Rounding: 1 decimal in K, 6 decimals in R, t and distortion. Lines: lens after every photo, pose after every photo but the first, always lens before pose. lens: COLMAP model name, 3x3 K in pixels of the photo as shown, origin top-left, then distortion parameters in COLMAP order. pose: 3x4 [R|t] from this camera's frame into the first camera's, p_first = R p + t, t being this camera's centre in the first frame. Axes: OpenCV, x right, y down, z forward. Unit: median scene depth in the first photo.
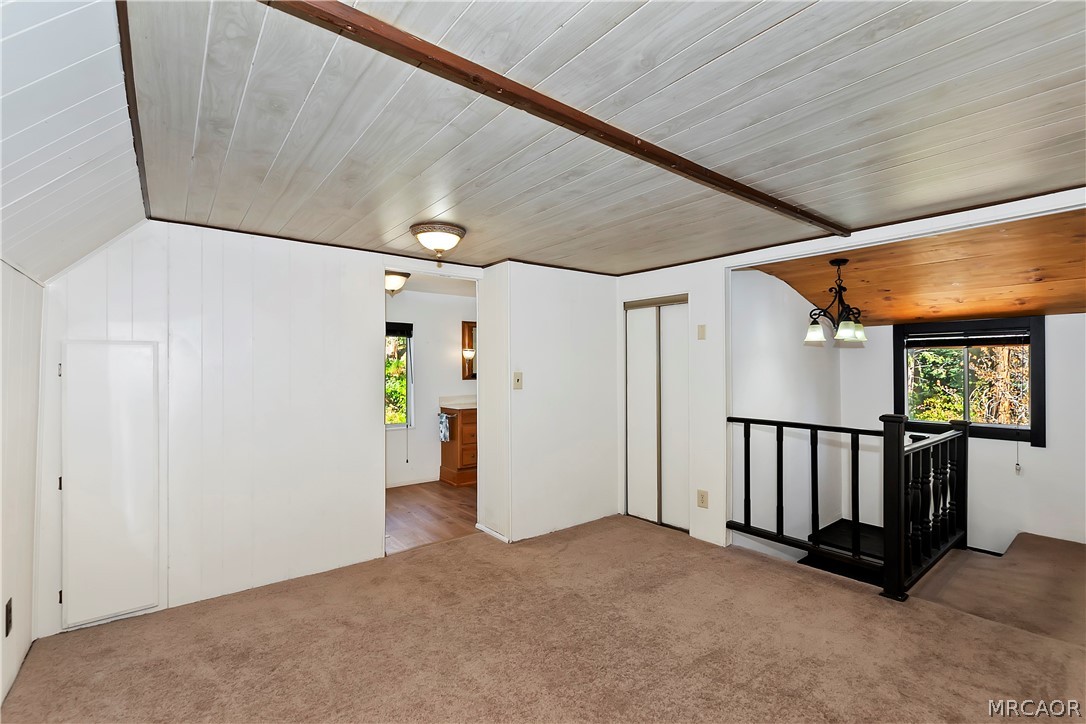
lens RADIAL K [[473.7, 0, 539.6], [0, 473.7, 364.8], [0, 0, 1]] dist [-0.000408, -0.002483]
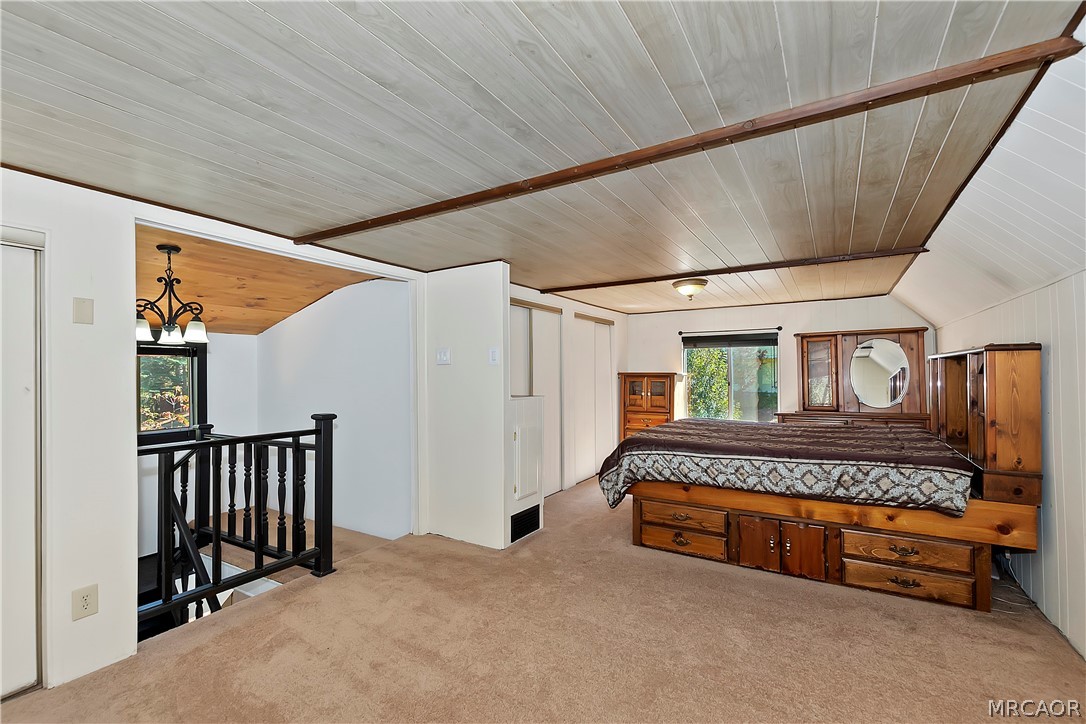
lens RADIAL K [[473.7, 0, 533.6], [0, 473.7, 363.8], [0, 0, 1]] dist [-0.000408, -0.002483]
pose [[-0.345419, 0.025320, 0.938107, -0.404710], [0.008461, 0.999679, -0.023866, 0.014171], [-0.938410, -0.000306, -0.345523, 0.727541]]
